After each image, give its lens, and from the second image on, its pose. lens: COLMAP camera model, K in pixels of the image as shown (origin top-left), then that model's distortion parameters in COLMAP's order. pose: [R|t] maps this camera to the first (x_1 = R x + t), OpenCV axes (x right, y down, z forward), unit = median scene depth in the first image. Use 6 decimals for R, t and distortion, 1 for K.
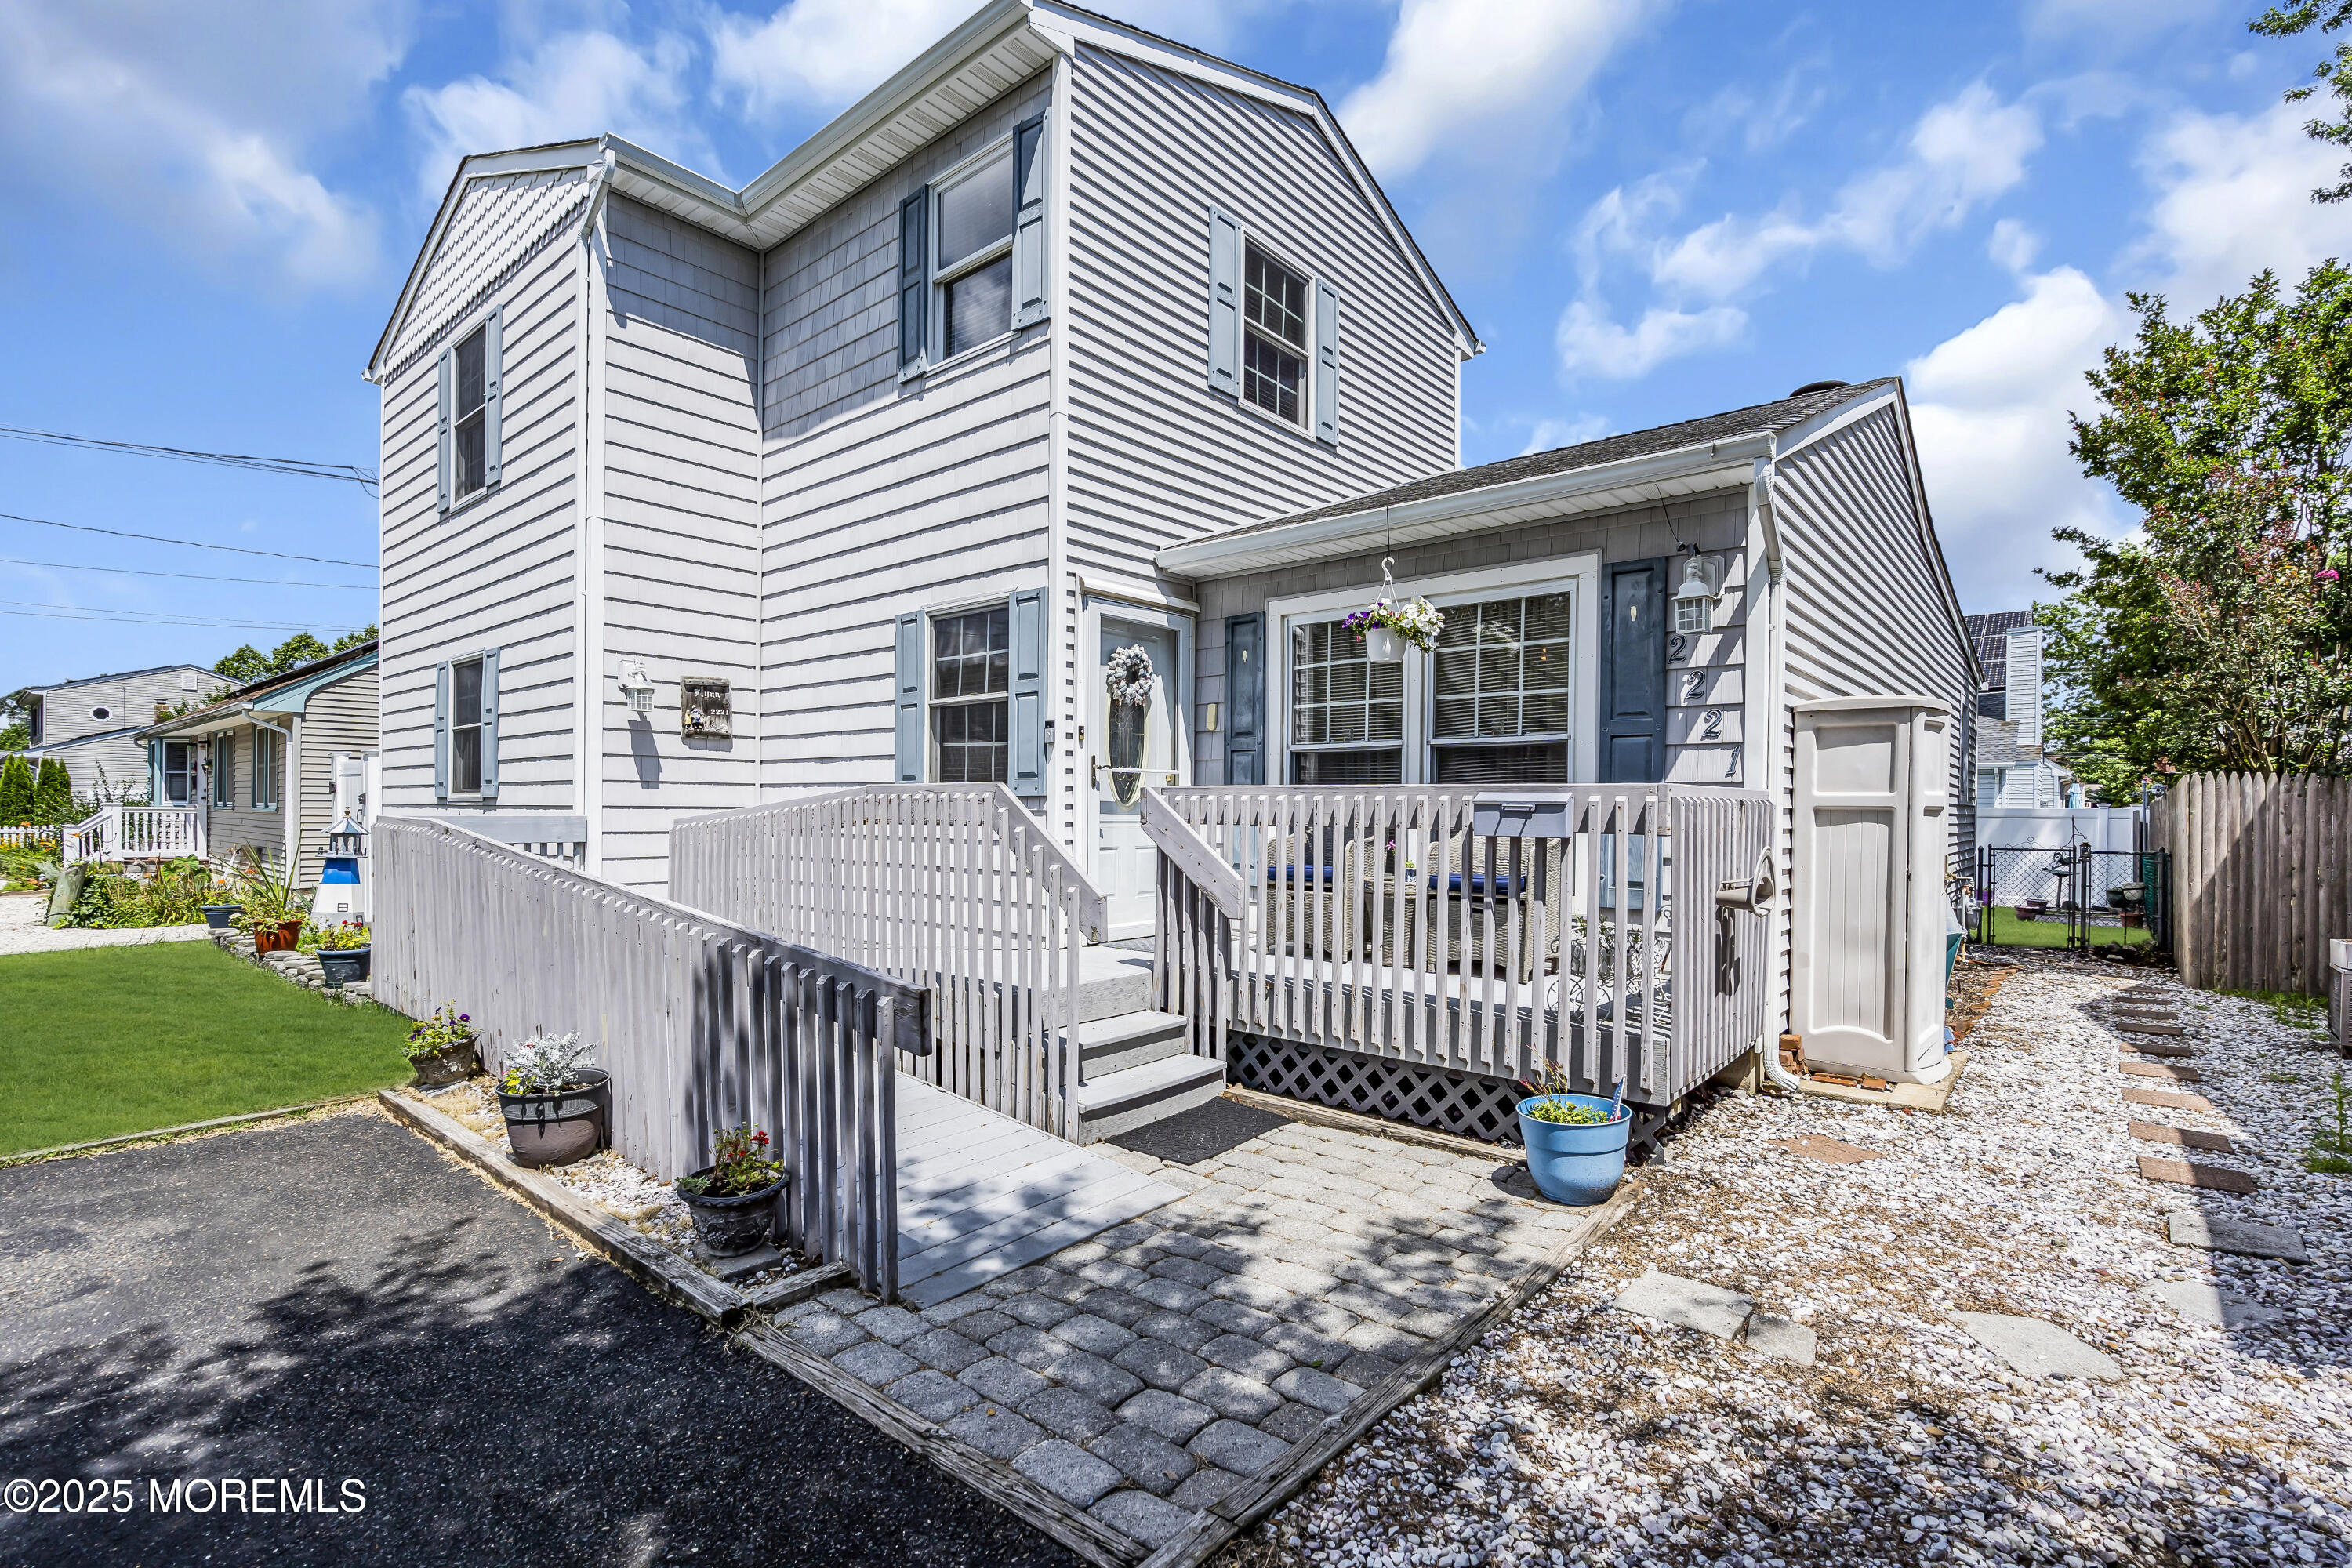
lens RADIAL K [[1102.3, 0, 1197.6], [0, 1102.3, 811.0], [0, 0, 1]] dist [-0.004619, 0.003382]
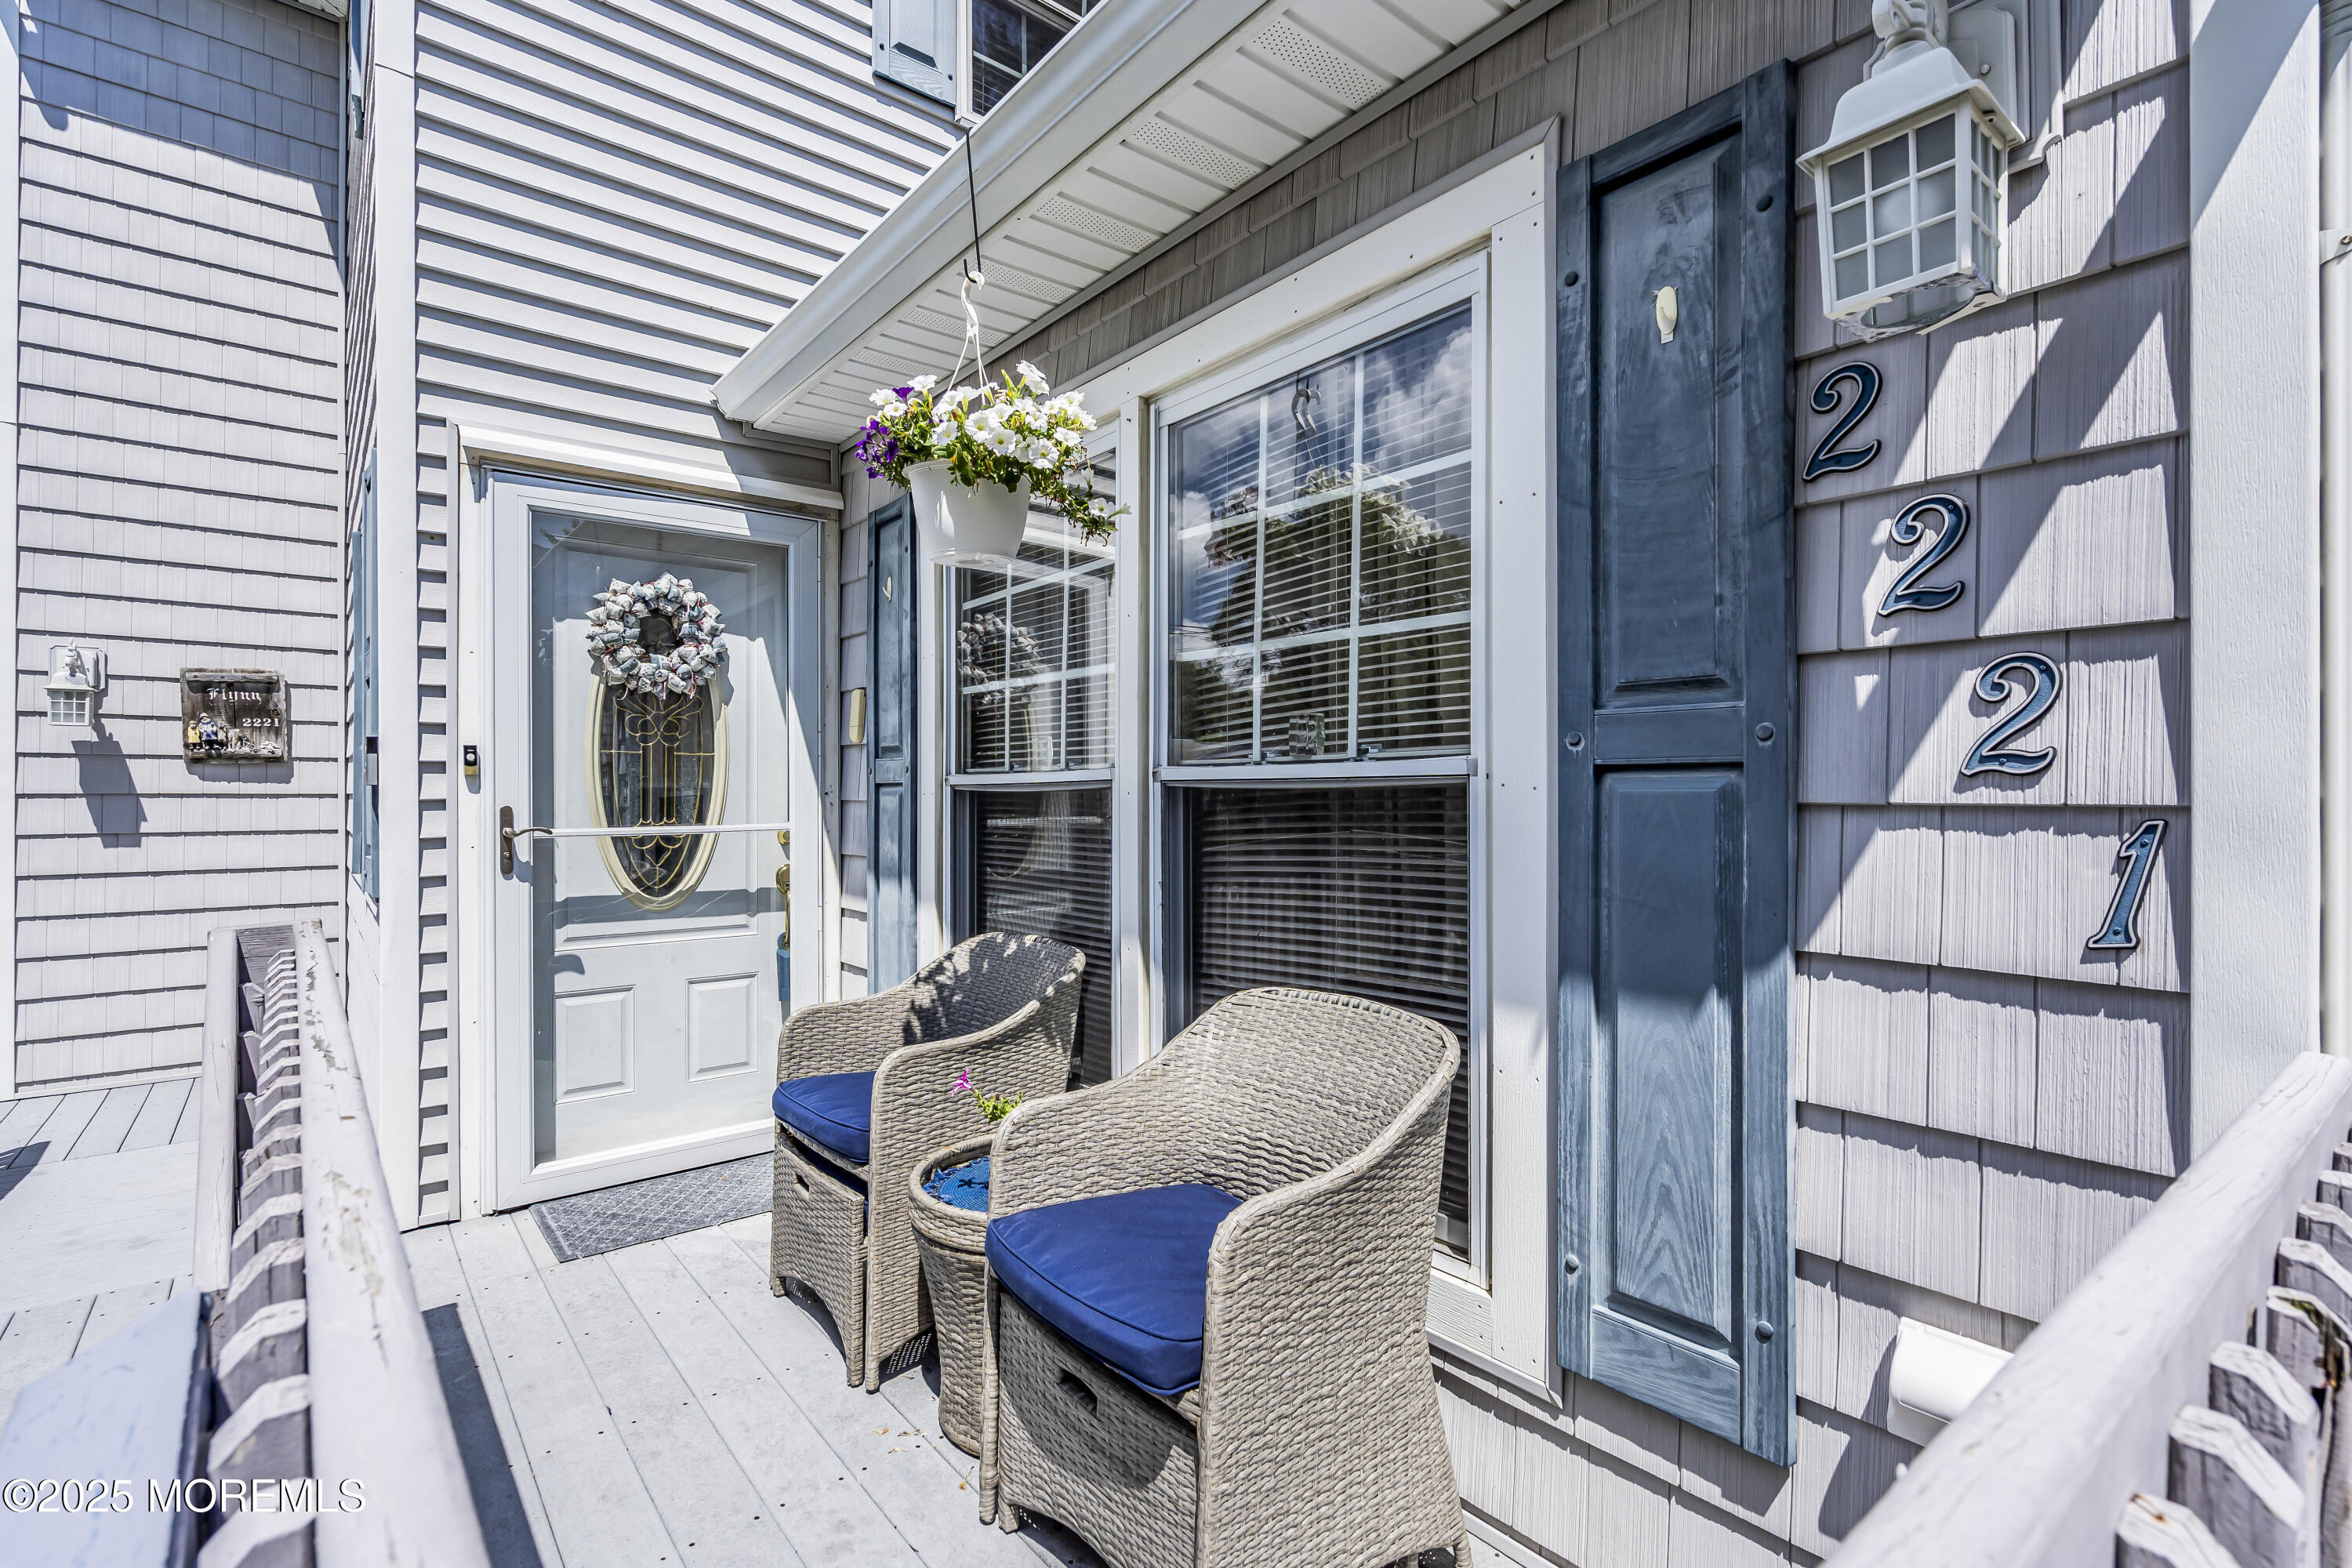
lens RADIAL K [[1102.3, 0, 1163.2], [0, 1102.3, 785.2], [0, 0, 1]] dist [-0.004619, 0.003382]
pose [[0.981440, -0.011109, -0.191446, 0.258751], [0.008976, 0.999888, -0.012010, -0.049261], [0.191558, 0.010069, 0.981430, 0.568061]]
